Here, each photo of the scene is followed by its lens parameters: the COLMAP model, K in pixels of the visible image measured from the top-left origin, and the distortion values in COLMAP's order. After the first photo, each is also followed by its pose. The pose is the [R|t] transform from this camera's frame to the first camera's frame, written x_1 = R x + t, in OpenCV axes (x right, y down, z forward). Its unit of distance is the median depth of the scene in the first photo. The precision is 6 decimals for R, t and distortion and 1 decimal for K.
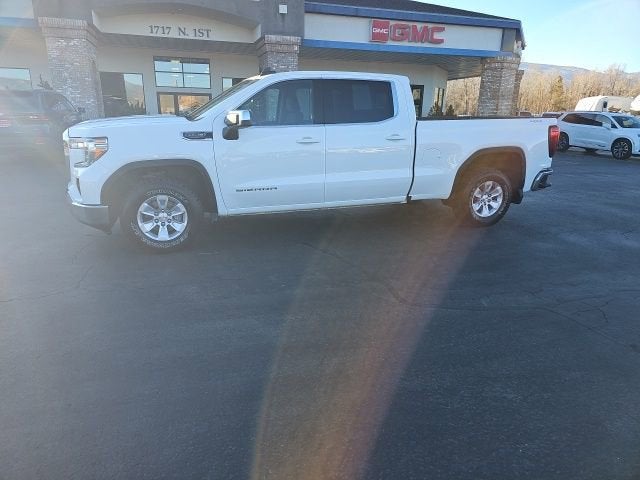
lens RADIAL K [[415.7, 0, 317.4], [0, 415.7, 238.1], [0, 0, 1]] dist [0.055855, -0.039394]
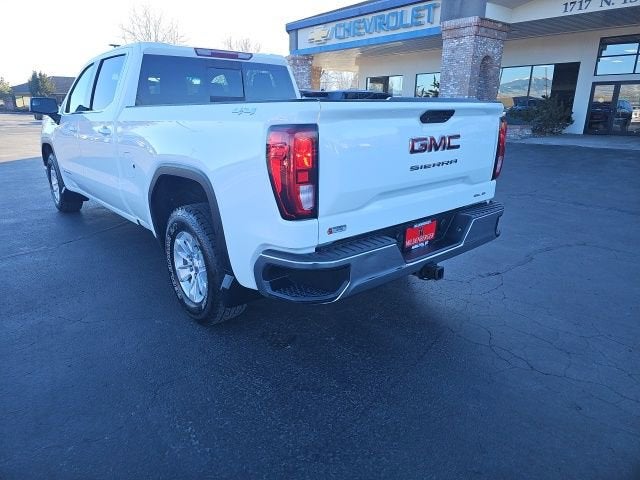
lens RADIAL K [[415.7, 0, 317.5], [0, 415.7, 235.5], [0, 0, 1]] dist [0.055855, -0.039394]
pose [[0.383122, 0.259426, -0.886519, 0.867346], [-0.261654, 0.950920, 0.165194, -0.242889], [0.885864, 0.168672, 0.432198, 0.888477]]
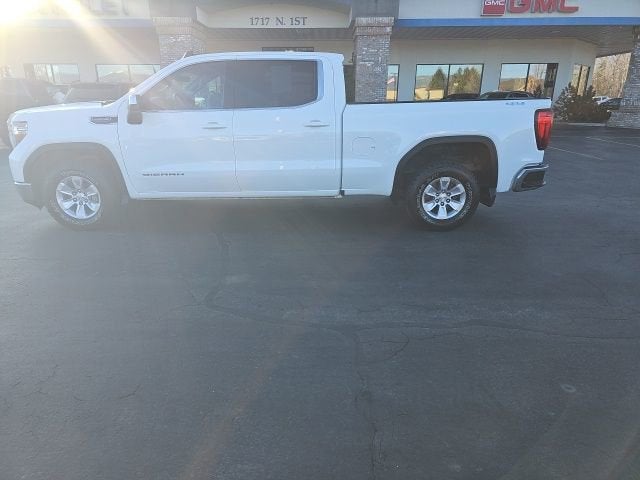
lens RADIAL K [[415.7, 0, 317.2], [0, 415.7, 244.0], [0, 0, 1]] dist [0.055855, -0.039394]
pose [[0.947805, 0.090176, -0.305832, 0.417530], [-0.078171, 0.995619, 0.051300, -0.024298], [0.309118, -0.024715, 0.950702, 0.117067]]
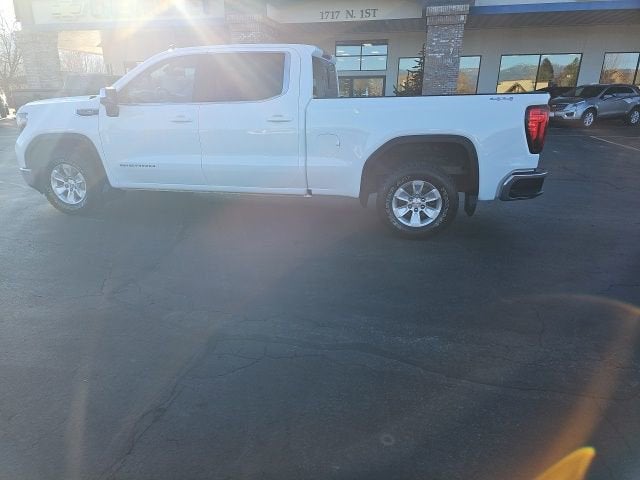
lens RADIAL K [[415.7, 0, 313.0], [0, 415.7, 242.8], [0, 0, 1]] dist [0.055855, -0.039394]
pose [[0.855982, 0.160834, -0.491352, 0.610323], [-0.137994, 0.986977, 0.082668, -0.058271], [0.498249, -0.002958, 0.867029, 0.242329]]
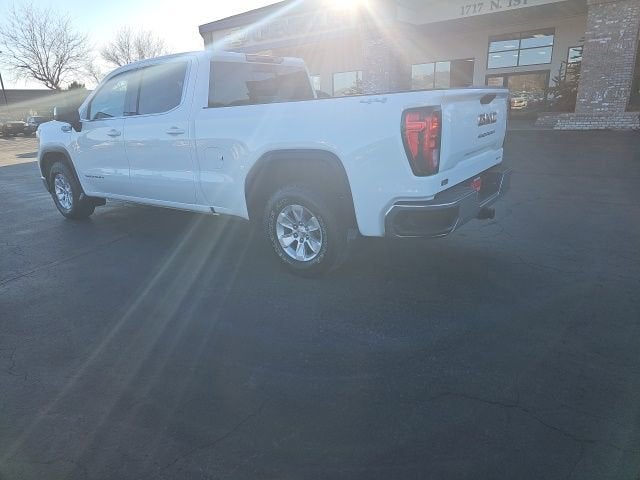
lens RADIAL K [[415.7, 0, 317.2], [0, 415.7, 237.3], [0, 0, 1]] dist [0.055855, -0.039394]
pose [[0.575979, 0.208300, -0.790480, 0.879176], [-0.183028, 0.975302, 0.123640, -0.162538], [0.796711, 0.073466, 0.599878, 0.638217]]
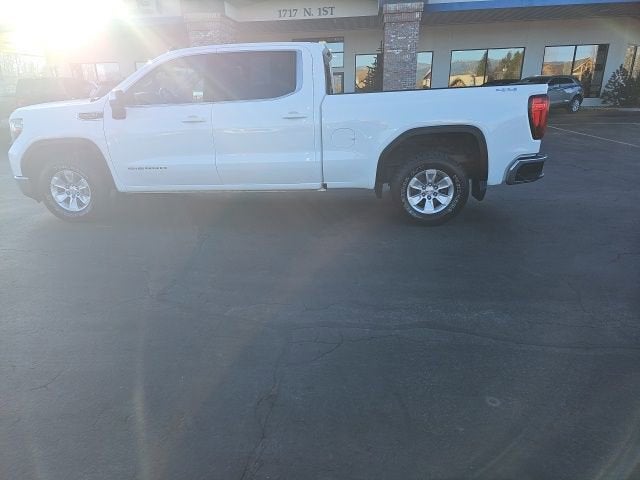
lens RADIAL K [[415.7, 0, 312.8], [0, 415.7, 240.8], [0, 0, 1]] dist [0.055855, -0.039394]
pose [[0.909482, 0.105175, -0.402221, 0.517639], [-0.083286, 0.993951, 0.071581, -0.037301], [0.407316, -0.031602, 0.912740, 0.171835]]
